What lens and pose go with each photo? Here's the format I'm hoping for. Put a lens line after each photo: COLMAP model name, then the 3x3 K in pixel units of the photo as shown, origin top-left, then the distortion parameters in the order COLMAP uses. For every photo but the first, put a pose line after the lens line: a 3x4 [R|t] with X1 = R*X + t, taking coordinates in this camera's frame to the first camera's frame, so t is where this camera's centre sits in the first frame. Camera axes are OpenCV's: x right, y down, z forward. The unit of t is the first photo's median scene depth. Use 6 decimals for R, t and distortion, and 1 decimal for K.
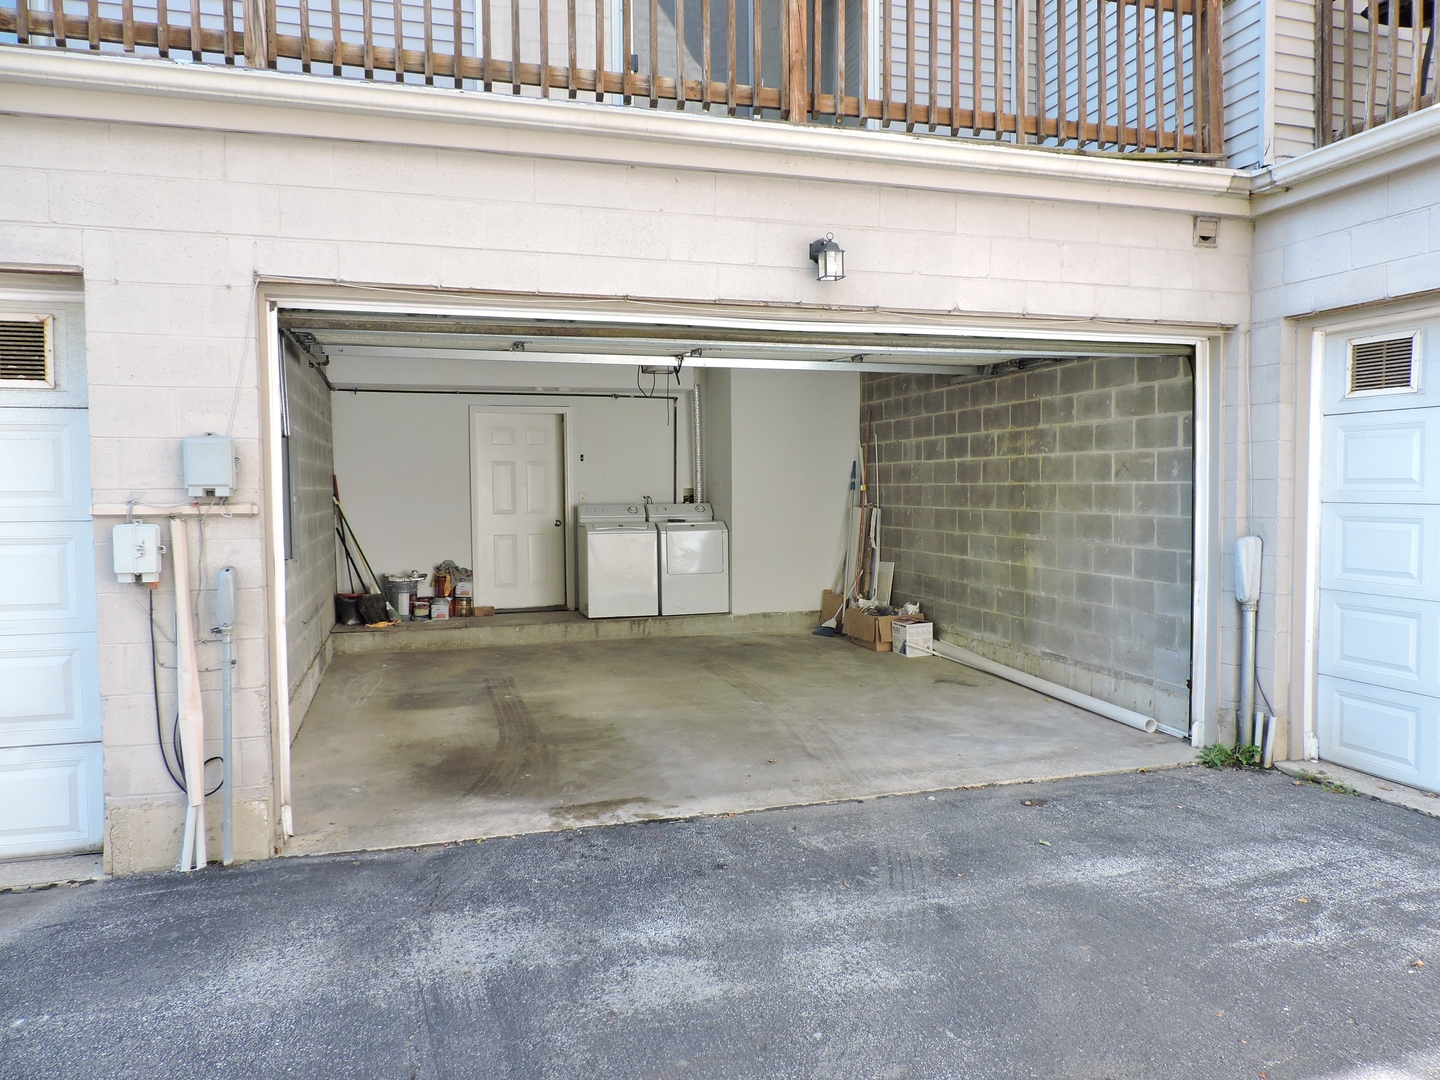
lens RADIAL K [[1029.0, 0, 731.9], [0, 1029.0, 536.0], [0, 0, 1]] dist [-0.026101, 0.010286]
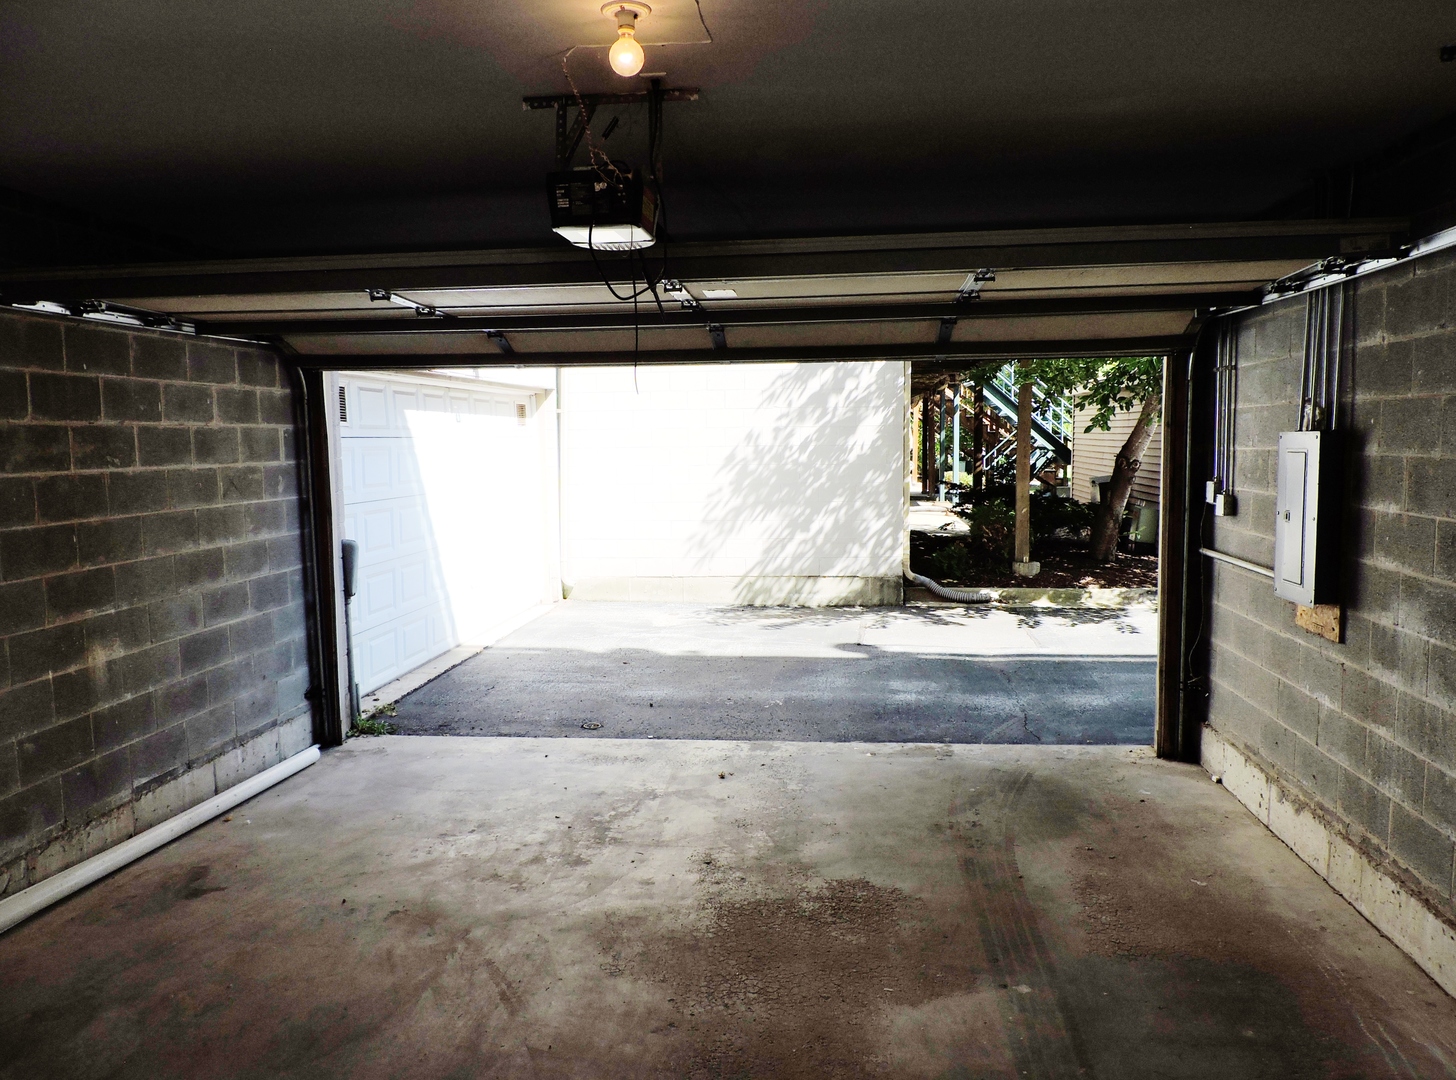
lens RADIAL K [[1040.5, 0, 740.8], [0, 1040.5, 540.8], [0, 0, 1]] dist [-0.026101, 0.010286]
pose [[-0.920910, -0.017676, 0.389375, -0.298236], [0.040154, 0.989354, 0.139881, -0.117699], [-0.387702, 0.144452, -0.910396, 1.543966]]
